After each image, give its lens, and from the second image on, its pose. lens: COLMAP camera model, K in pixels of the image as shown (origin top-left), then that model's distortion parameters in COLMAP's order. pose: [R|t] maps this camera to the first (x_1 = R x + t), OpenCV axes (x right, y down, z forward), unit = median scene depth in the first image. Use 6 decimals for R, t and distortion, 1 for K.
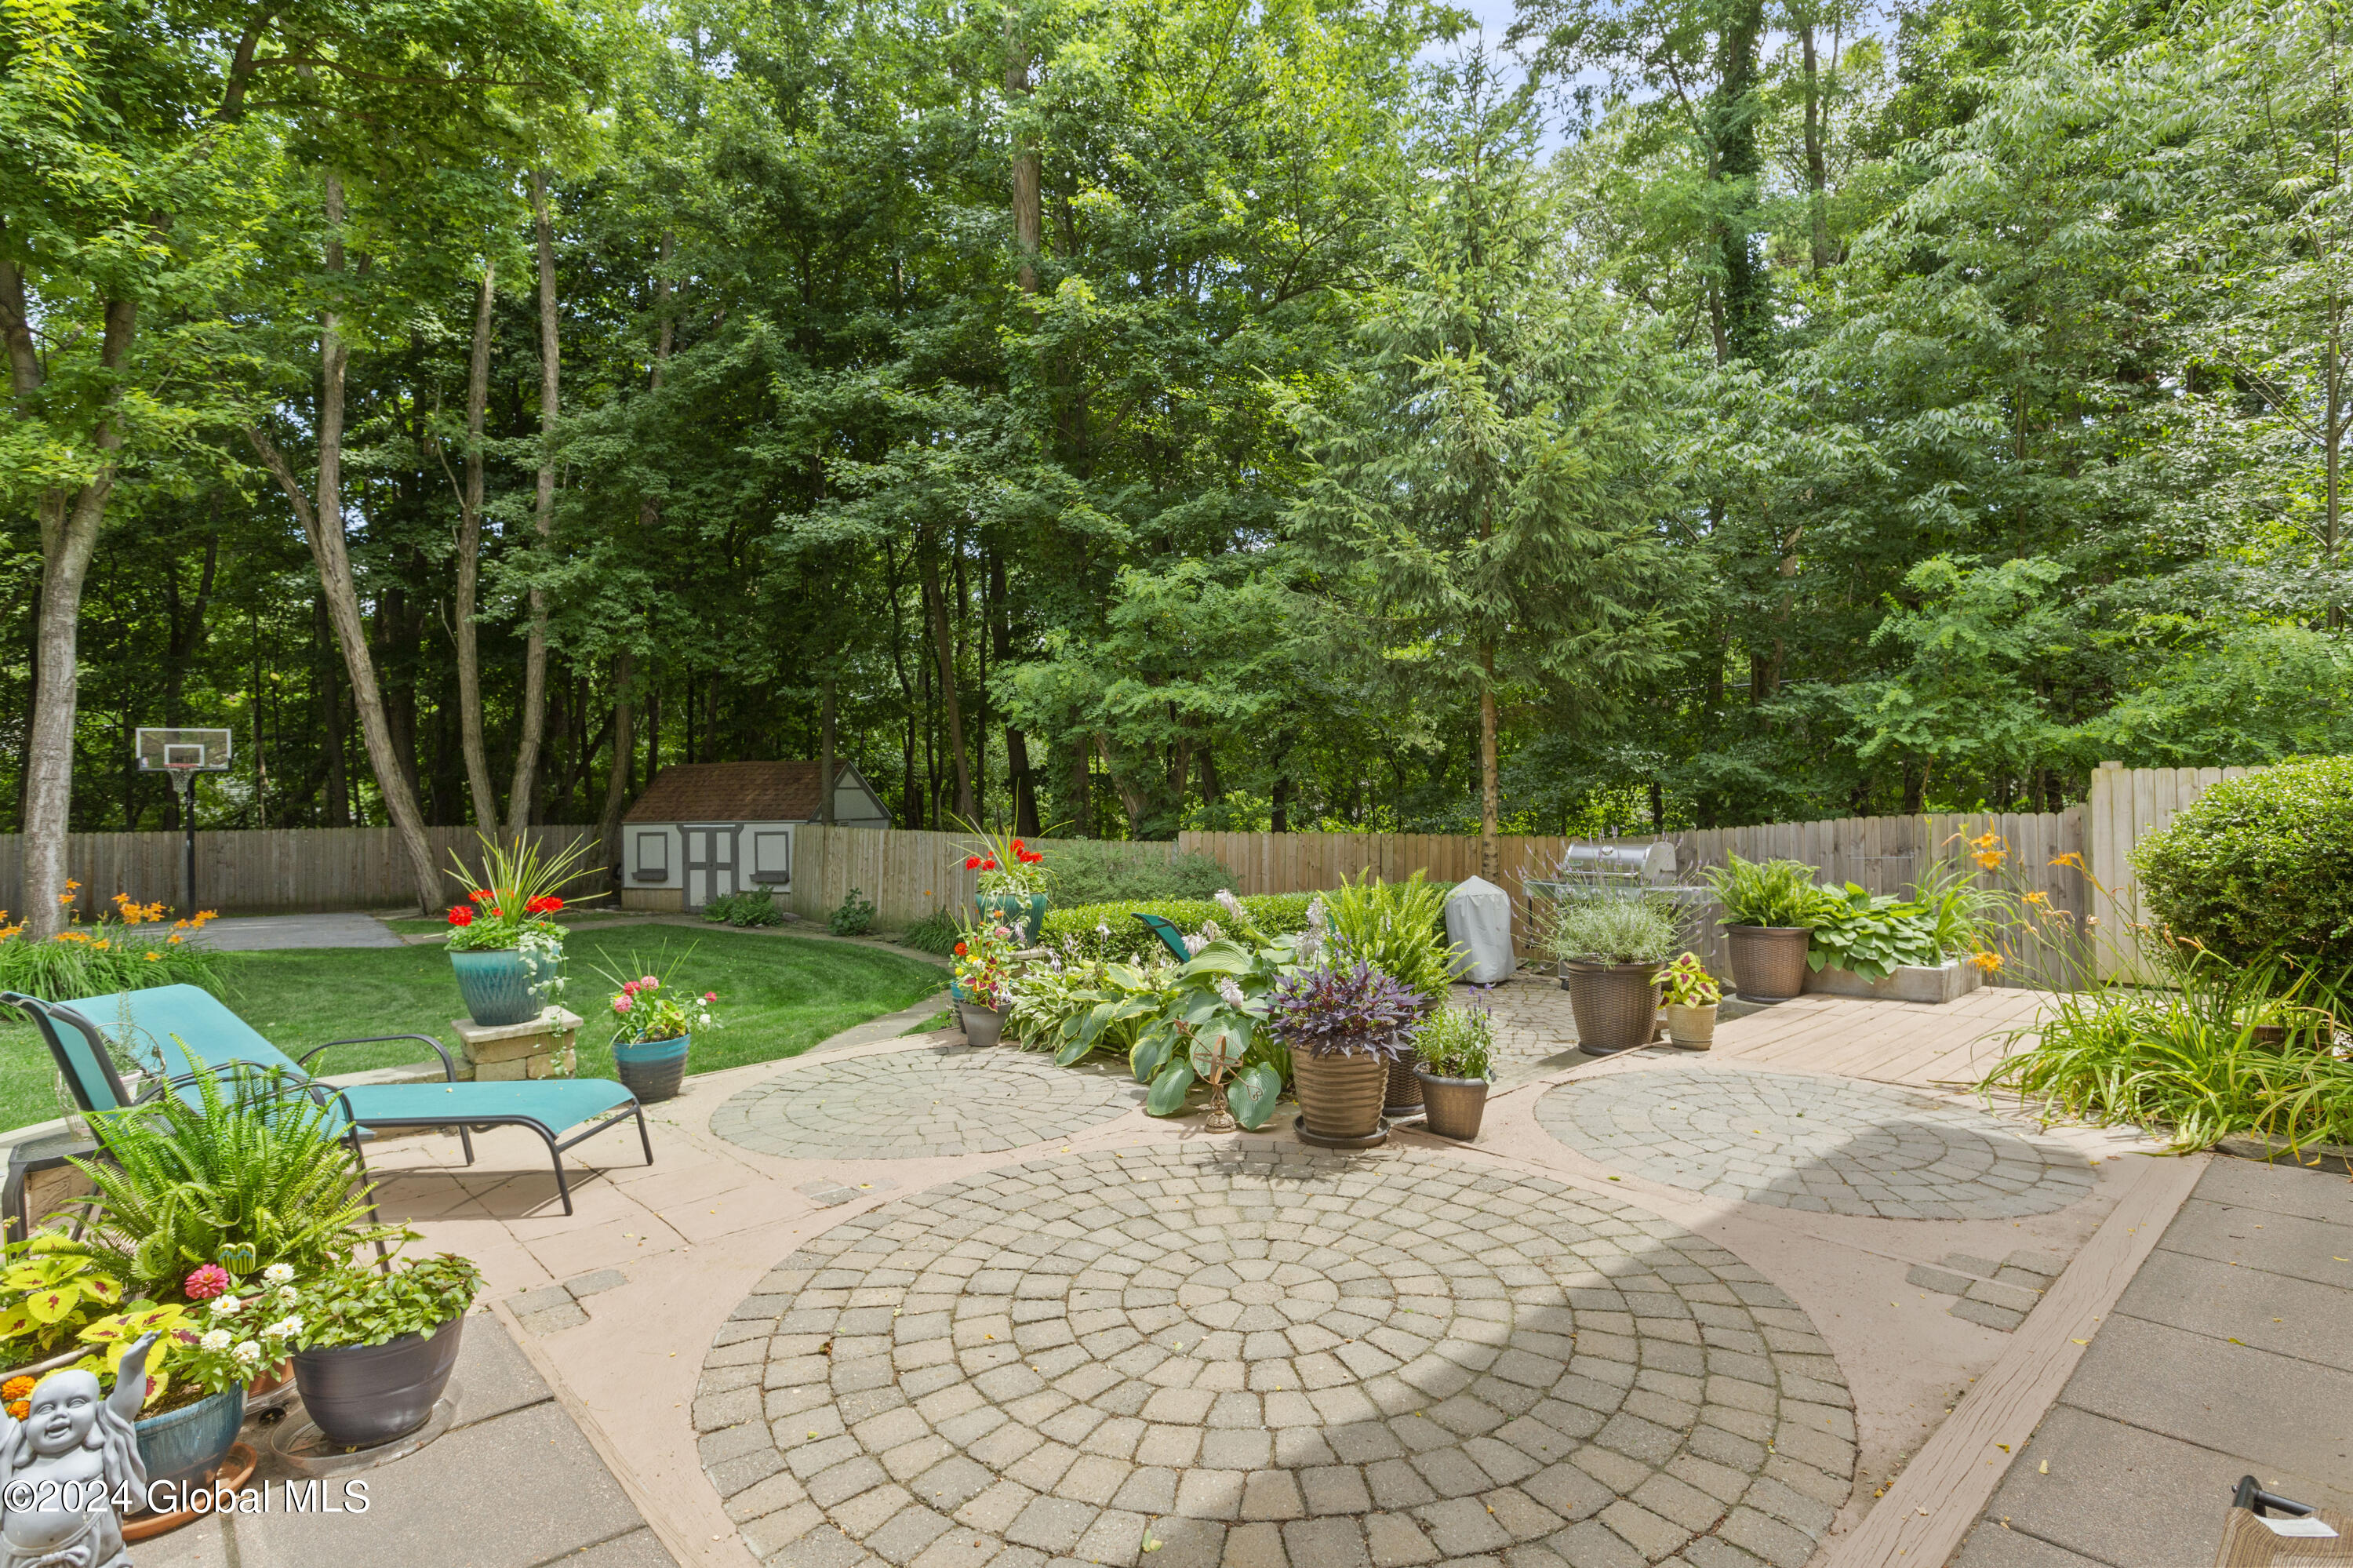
lens RADIAL K [[1160.6, 0, 1176.5], [0, 1160.6, 784.0], [0, 0, 1]] dist [-0.000819, -0.000070]
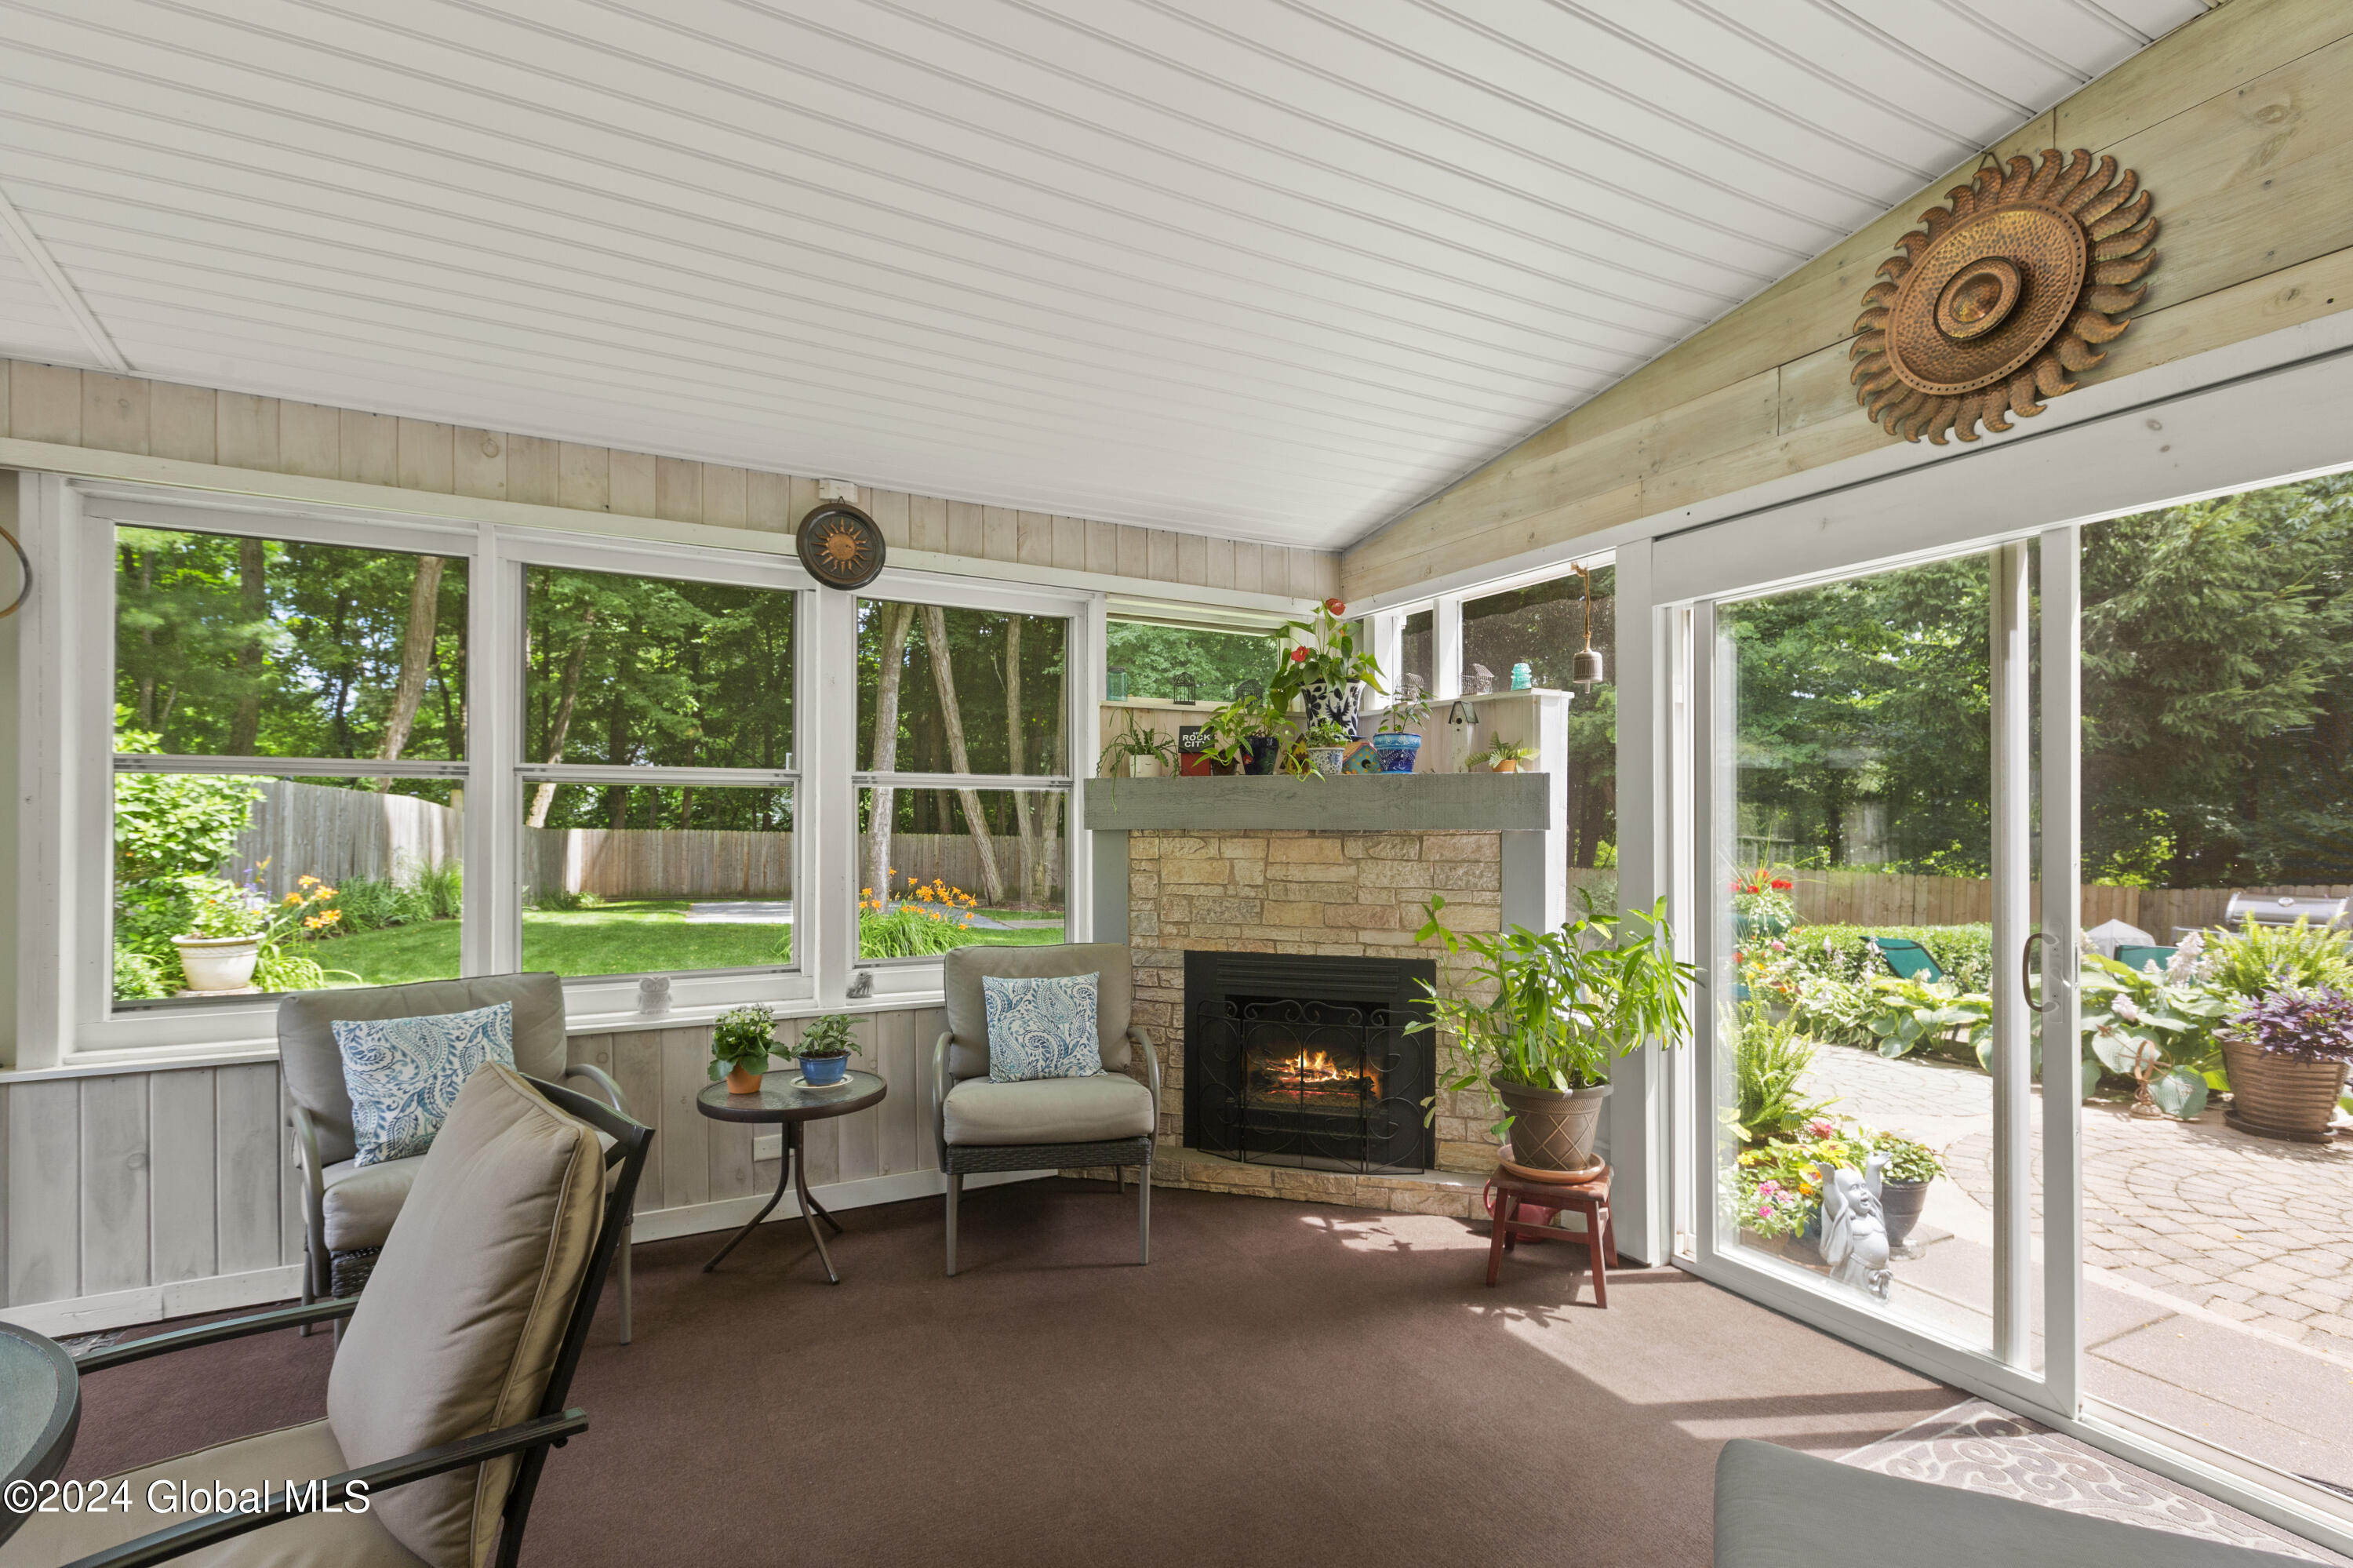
lens RADIAL K [[1078.9, 0, 1178.7], [0, 1078.9, 815.6], [0, 0, 1]] dist [-0.000553, -0.000214]
pose [[0.968603, 0.031162, -0.246652, -0.399284], [-0.030609, 0.999513, 0.006075, 0.004102], [0.246721, 0.001666, 0.969085, -0.201105]]
